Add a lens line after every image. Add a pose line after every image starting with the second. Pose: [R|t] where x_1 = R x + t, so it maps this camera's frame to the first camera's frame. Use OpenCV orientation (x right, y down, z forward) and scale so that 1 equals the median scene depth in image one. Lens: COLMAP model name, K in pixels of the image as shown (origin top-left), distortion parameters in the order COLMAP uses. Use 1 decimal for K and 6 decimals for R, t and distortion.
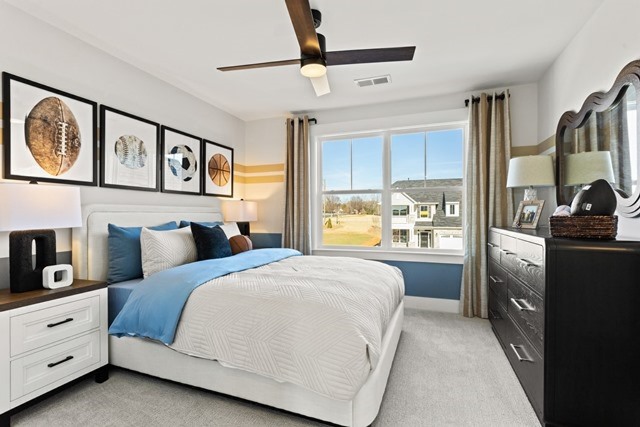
lens RADIAL K [[307.5, 0, 317.9], [0, 307.5, 214.0], [0, 0, 1]] dist [0.011415, -0.000269]
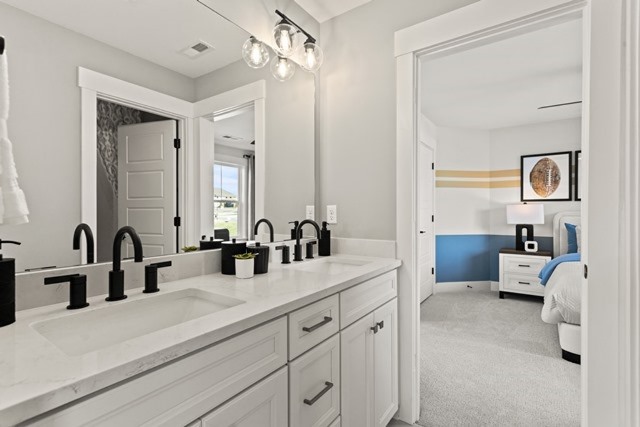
lens RADIAL K [[307.5, 0, 317.9], [0, 307.5, 214.0], [0, 0, 1]] dist [0.011415, -0.000269]
pose [[-0.250008, -0.001086, -0.968243, 1.412425], [-0.005692, 0.999984, 0.000349, -0.011781], [0.968227, 0.005599, -0.250010, 0.094591]]
